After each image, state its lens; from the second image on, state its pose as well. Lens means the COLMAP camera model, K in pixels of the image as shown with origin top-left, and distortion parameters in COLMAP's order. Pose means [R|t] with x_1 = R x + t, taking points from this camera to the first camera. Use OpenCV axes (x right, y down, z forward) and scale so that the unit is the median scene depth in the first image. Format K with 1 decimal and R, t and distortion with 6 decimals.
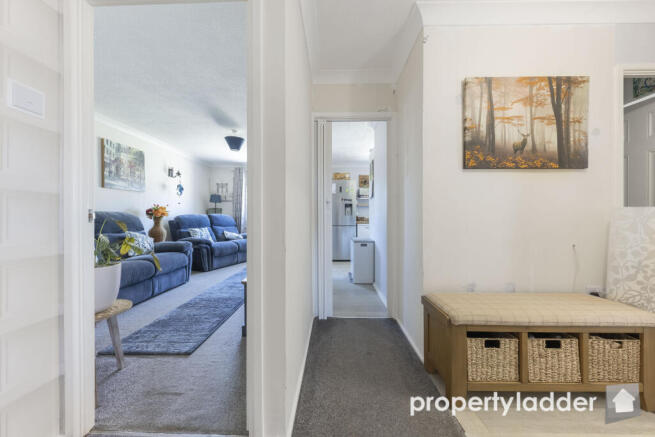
lens RADIAL K [[223.5, 0, 328.9], [0, 223.5, 219.2], [0, 0, 1]] dist [0.001343, -0.000168]
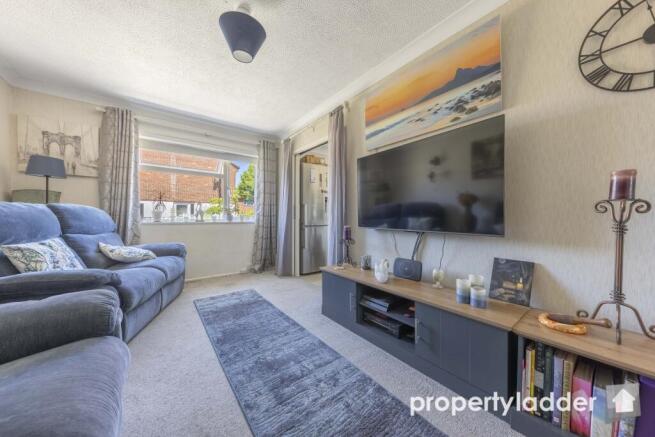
lens RADIAL K [[223.5, 0, 328.9], [0, 223.5, 219.2], [0, 0, 1]] dist [0.001343, -0.000168]
pose [[0.788967, -0.002693, 0.614429, -0.640748], [-0.001116, 0.999982, 0.005815, 0.002615], [-0.614434, -0.005273, 0.788951, 0.646621]]
